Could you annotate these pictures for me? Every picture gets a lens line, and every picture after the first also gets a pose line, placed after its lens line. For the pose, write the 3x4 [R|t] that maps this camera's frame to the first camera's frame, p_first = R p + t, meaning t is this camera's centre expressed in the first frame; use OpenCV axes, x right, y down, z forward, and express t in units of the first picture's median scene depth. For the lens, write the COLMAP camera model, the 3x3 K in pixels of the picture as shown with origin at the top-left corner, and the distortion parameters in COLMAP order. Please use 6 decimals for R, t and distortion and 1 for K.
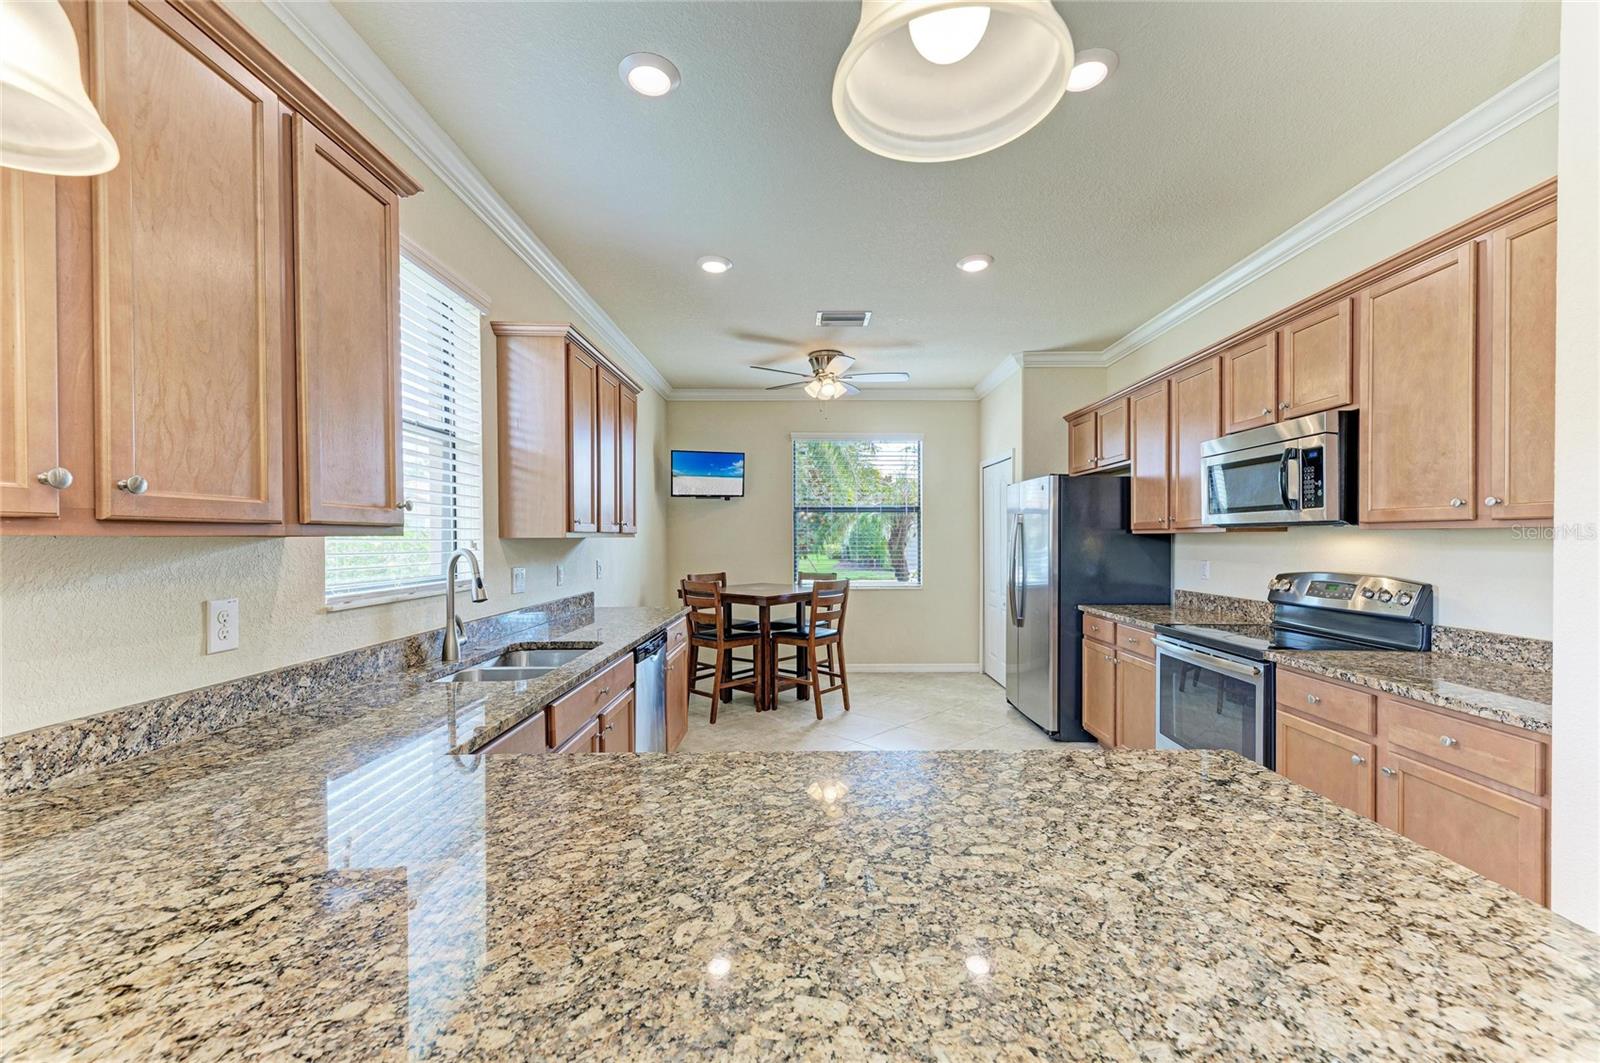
lens RADIAL K [[627.3, 0, 805.0], [0, 627.3, 536.6], [0, 0, 1]] dist [0.023706, -0.008846]
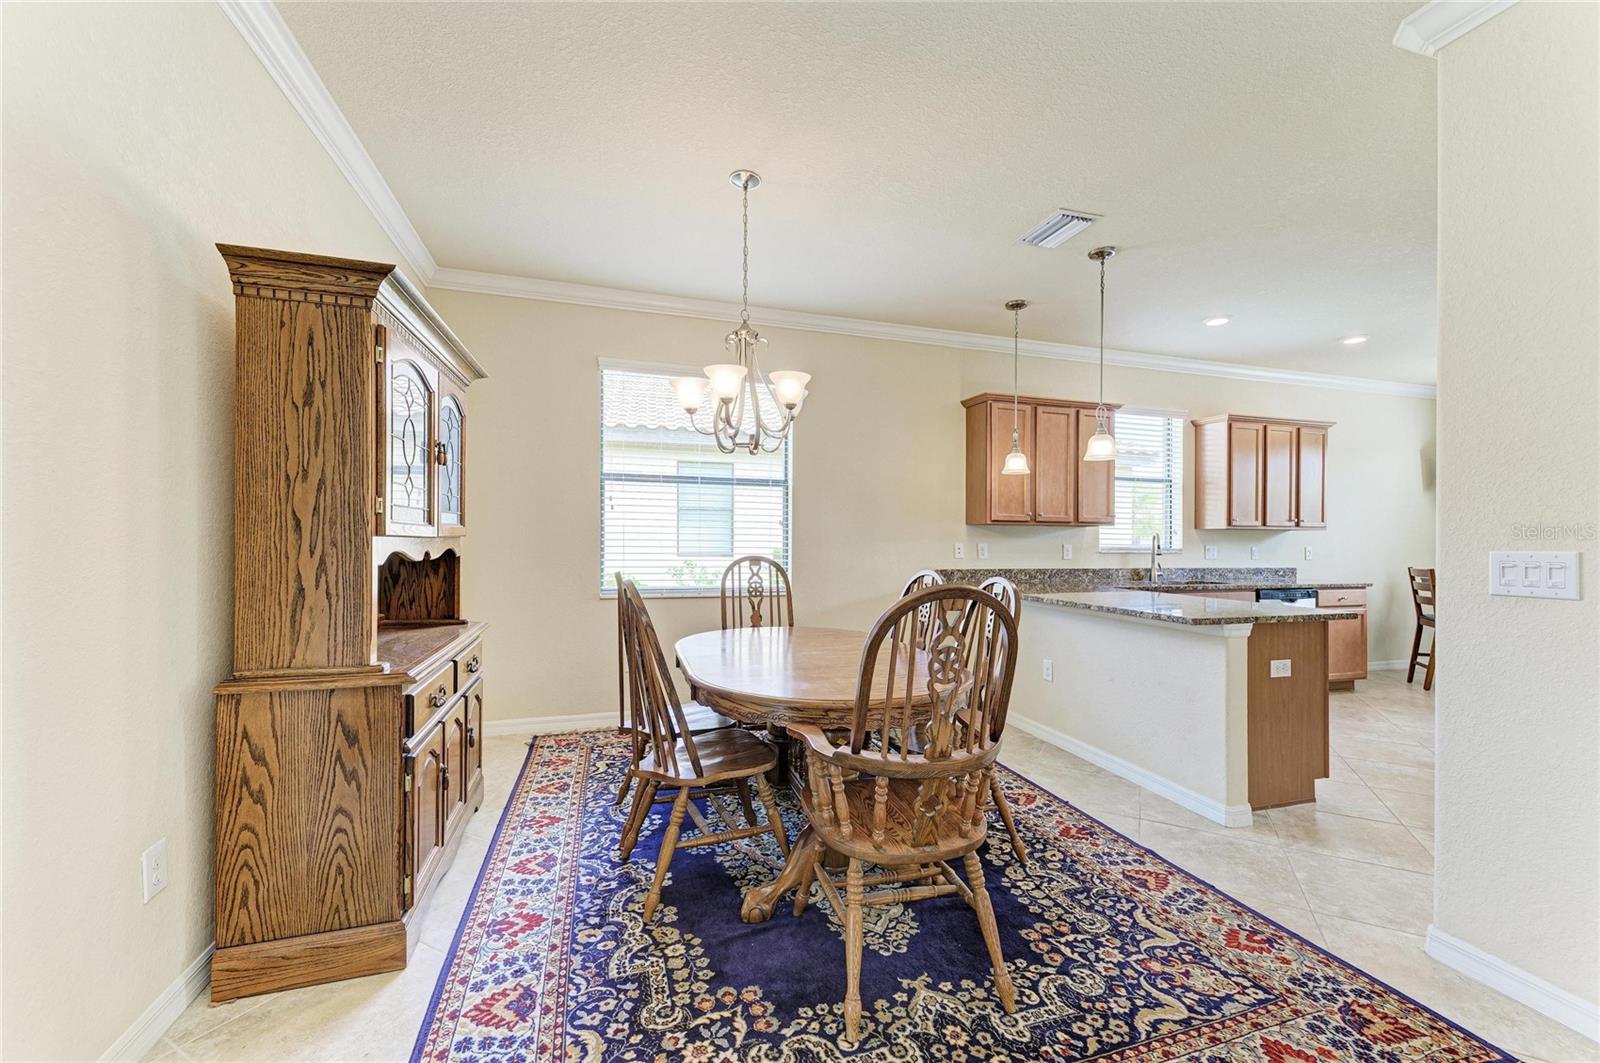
lens RADIAL K [[638.0, 0, 804.7], [0, 638.0, 538.8], [0, 0, 1]] dist [0.000559, -0.000010]
pose [[0.291149, 0.002563, -0.956674, 0.997401], [-0.006449, 0.999979, 0.000716, 0.036621], [0.956656, 0.005961, 0.291160, -0.690745]]
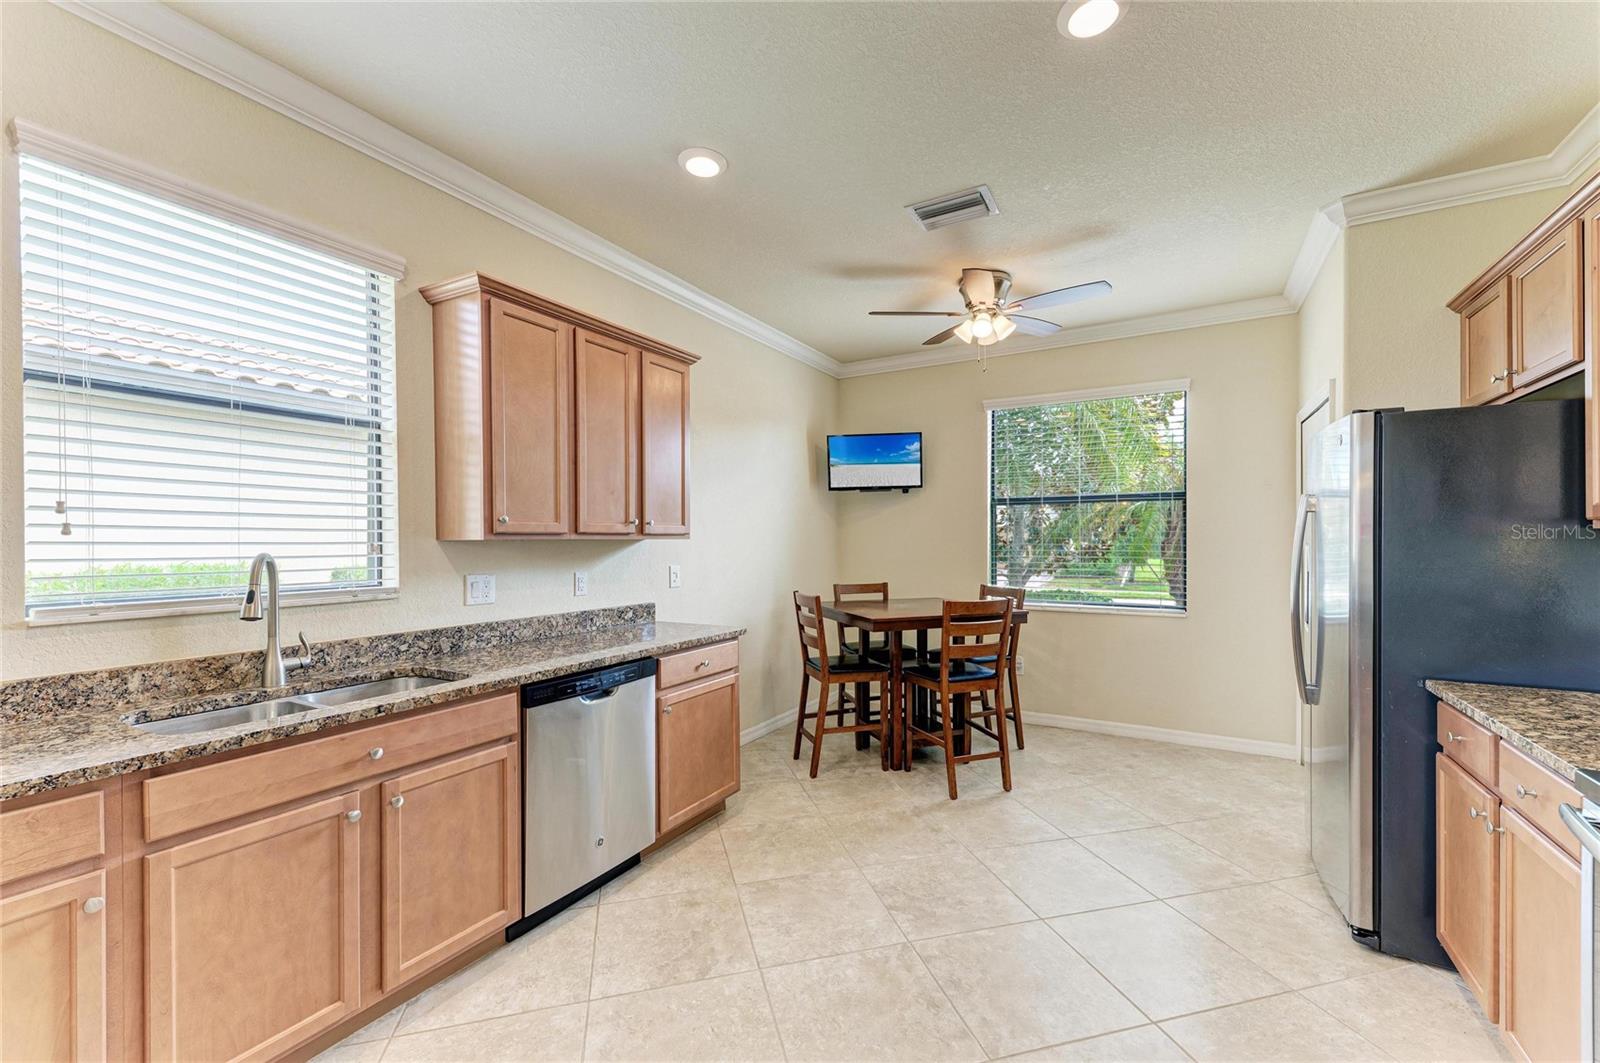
lens RADIAL K [[638.0, 0, 804.7], [0, 638.0, 538.8], [0, 0, 1]] dist [0.000559, -0.000010]
pose [[0.865183, -0.001626, -0.501453, 0.369532], [0.002903, 0.999994, 0.001767, -0.000291], [0.501447, -0.002985, 0.865183, 0.478501]]
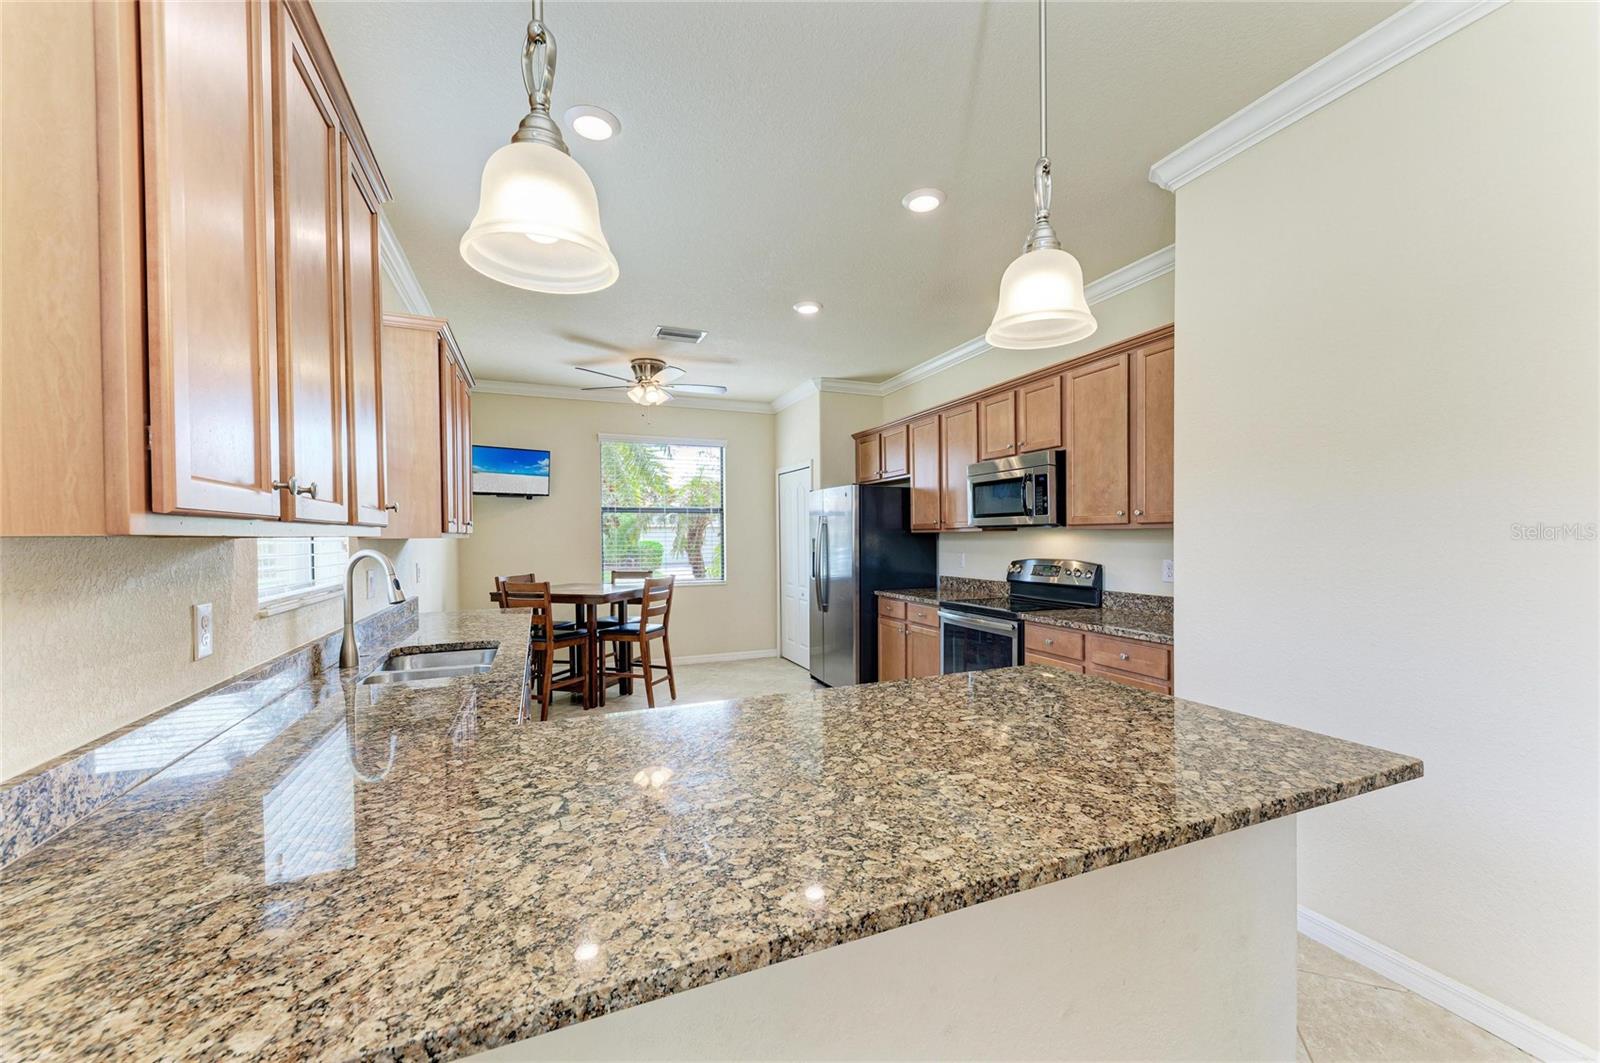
lens RADIAL K [[627.3, 0, 805.0], [0, 627.3, 536.6], [0, 0, 1]] dist [0.023706, -0.008846]
pose [[0.923007, -0.005214, 0.384748, -0.223604], [0.005019, 0.999986, 0.001511, 0.000087], [-0.384751, 0.000536, 0.923020, -0.115873]]
